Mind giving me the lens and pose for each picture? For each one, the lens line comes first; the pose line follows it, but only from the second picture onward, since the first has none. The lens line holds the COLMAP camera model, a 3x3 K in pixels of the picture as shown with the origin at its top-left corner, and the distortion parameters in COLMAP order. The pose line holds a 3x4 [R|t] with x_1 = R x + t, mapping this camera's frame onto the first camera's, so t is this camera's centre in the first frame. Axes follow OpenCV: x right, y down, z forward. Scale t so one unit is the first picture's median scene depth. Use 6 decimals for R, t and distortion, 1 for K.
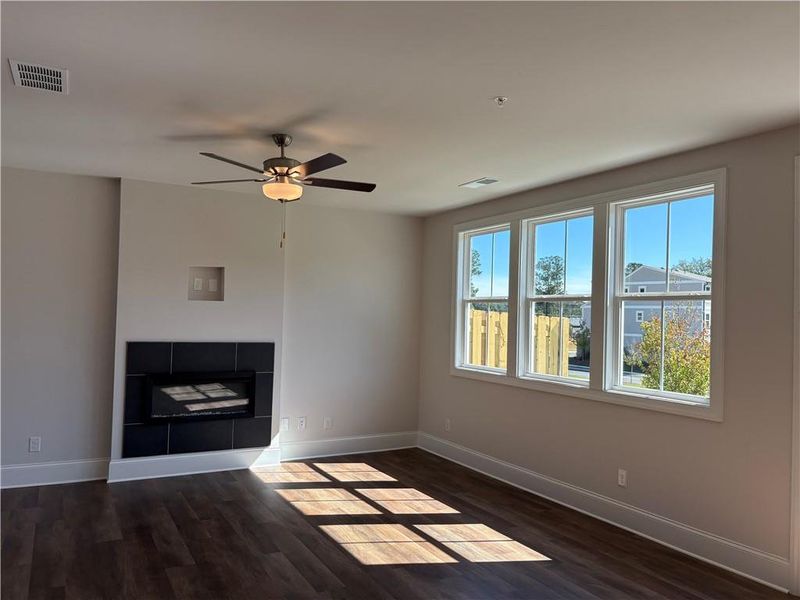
lens RADIAL K [[609.0, 0, 401.2], [0, 609.0, 305.8], [0, 0, 1]] dist [0.007210, -0.001648]
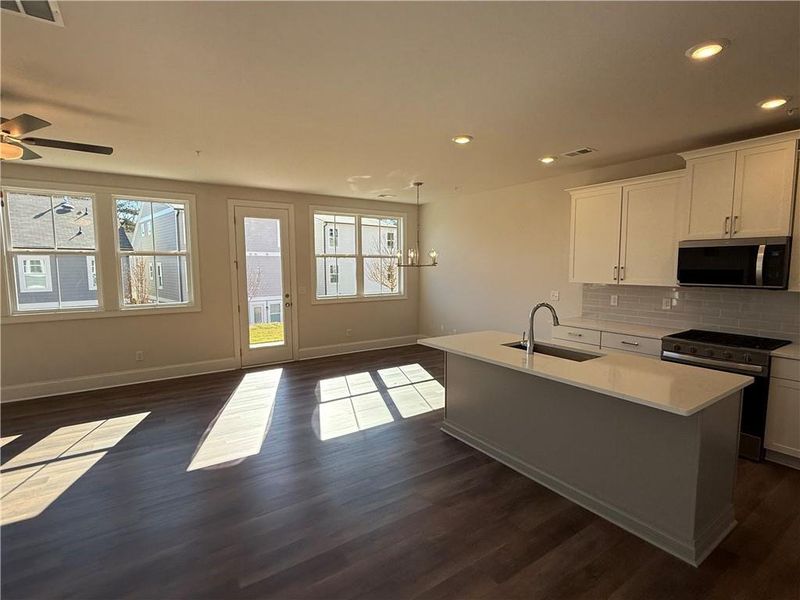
lens RADIAL K [[373.8, 0, 400.0], [0, 373.8, 300.0], [0, 0, 1]] dist [-0.000717, -0.000071]
pose [[-0.107729, -0.105498, 0.988567, -0.657661], [-0.012645, 0.994419, 0.104745, -0.002131], [-0.994100, -0.001216, -0.108461, 0.308738]]
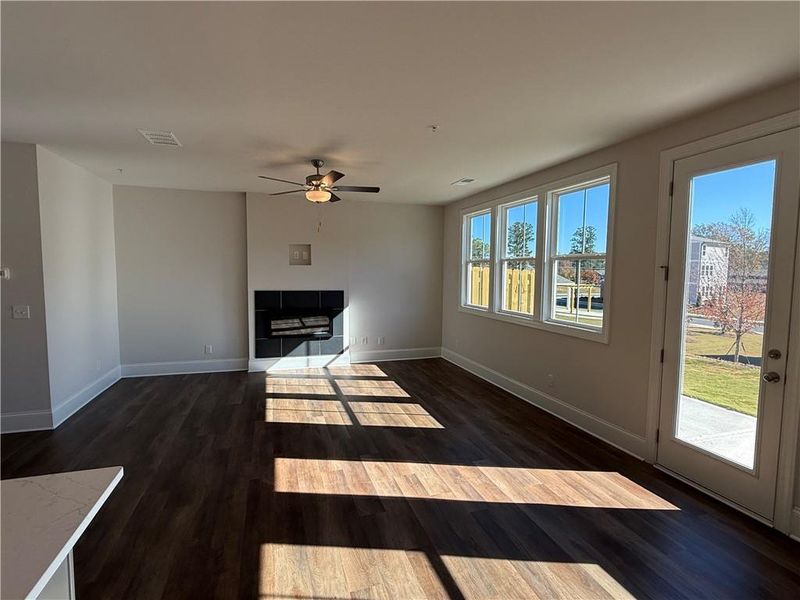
lens RADIAL K [[399.8, 0, 402.6], [0, 399.8, 299.9], [0, 0, 1]] dist [-0.002816, -0.000465]
pose [[0.981594, -0.002299, -0.190967, 0.162733], [0.019206, 0.996047, 0.086730, -0.003181], [0.190012, -0.088801, 0.977757, -0.002823]]
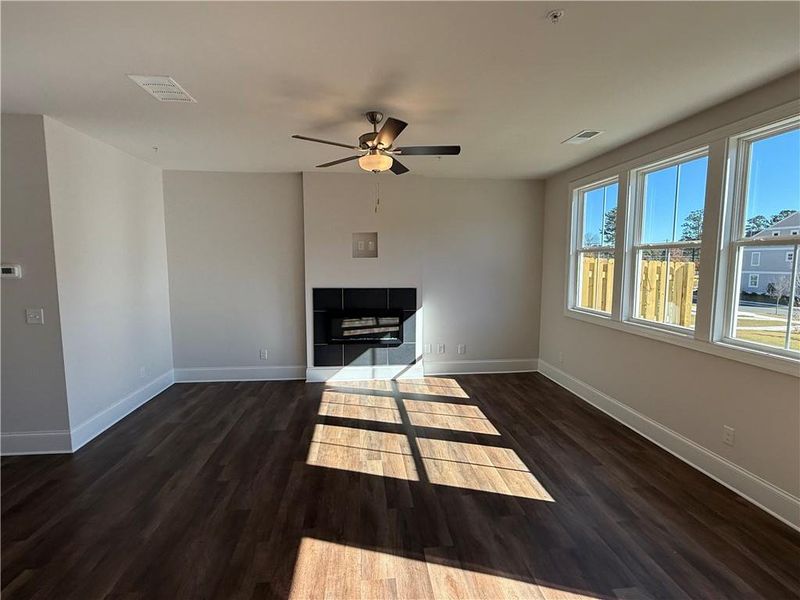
lens RADIAL K [[399.8, 0, 402.6], [0, 399.8, 299.9], [0, 0, 1]] dist [-0.002816, -0.000465]
pose [[0.921545, 0.013459, -0.388038, 0.112315], [0.028931, 0.994241, 0.103192, -0.004142], [0.387192, -0.106322, 0.915848, 0.216825]]
